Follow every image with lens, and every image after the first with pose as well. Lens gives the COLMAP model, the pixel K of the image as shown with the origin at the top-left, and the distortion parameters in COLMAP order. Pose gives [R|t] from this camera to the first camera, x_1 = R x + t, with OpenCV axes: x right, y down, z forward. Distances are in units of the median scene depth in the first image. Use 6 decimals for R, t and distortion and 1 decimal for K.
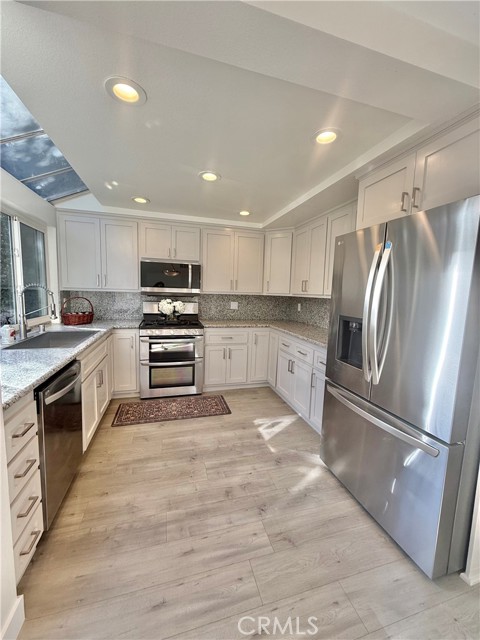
lens RADIAL K [[254.2, 0, 239.4], [0, 254.2, 318.5], [0, 0, 1]] dist [0.001843, -0.000733]
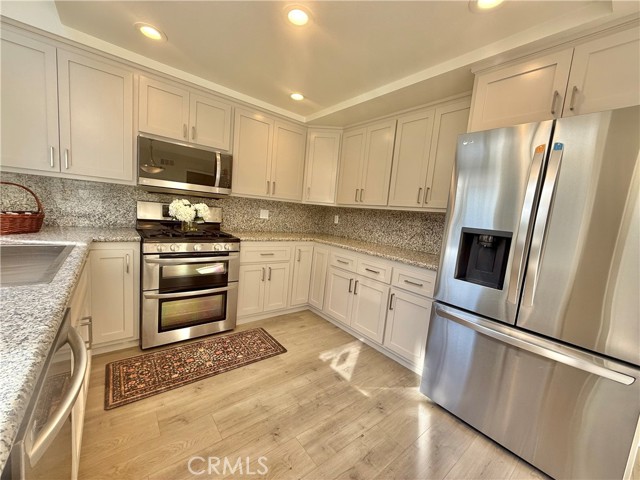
lens RADIAL K [[254.2, 0, 318.2], [0, 254.2, 241.6], [0, 0, 1]] dist [0.001843, -0.000733]
pose [[0.920799, 0.006389, 0.389985, -0.295811], [-0.019988, 0.999325, 0.030822, 0.013767], [-0.389525, -0.036176, 0.920305, 0.302882]]
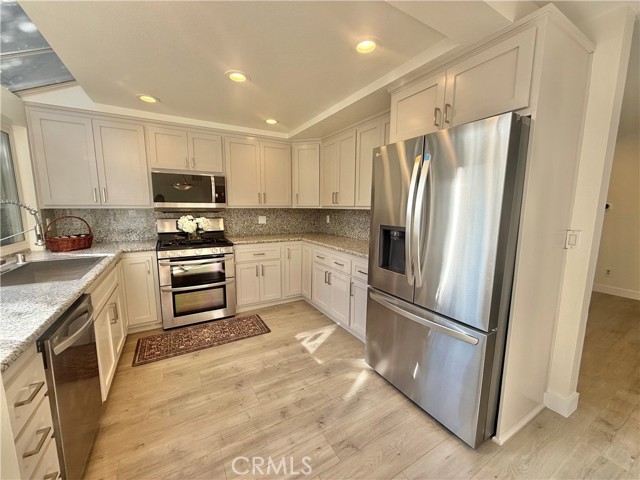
lens RADIAL K [[254.2, 0, 317.9], [0, 254.2, 241.4], [0, 0, 1]] dist [0.001843, -0.000733]
pose [[0.970287, -0.057078, 0.235127, -0.078053], [0.048335, 0.997914, 0.042787, -0.001682], [-0.237079, -0.030151, 0.971022, 0.035095]]
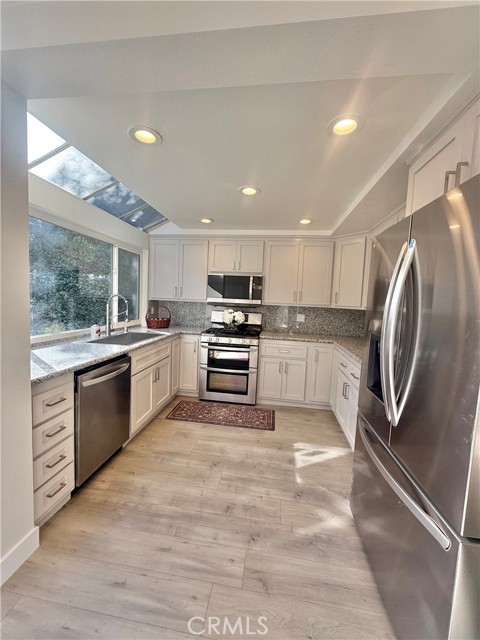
lens RADIAL K [[254.2, 0, 239.2], [0, 254.2, 318.5], [0, 0, 1]] dist [0.001843, -0.000733]
pose [[0.913406, 0.040054, -0.405074, 0.255497], [-0.058978, 0.997668, -0.034340, -0.004890], [0.402754, 0.055257, 0.913639, 0.064247]]
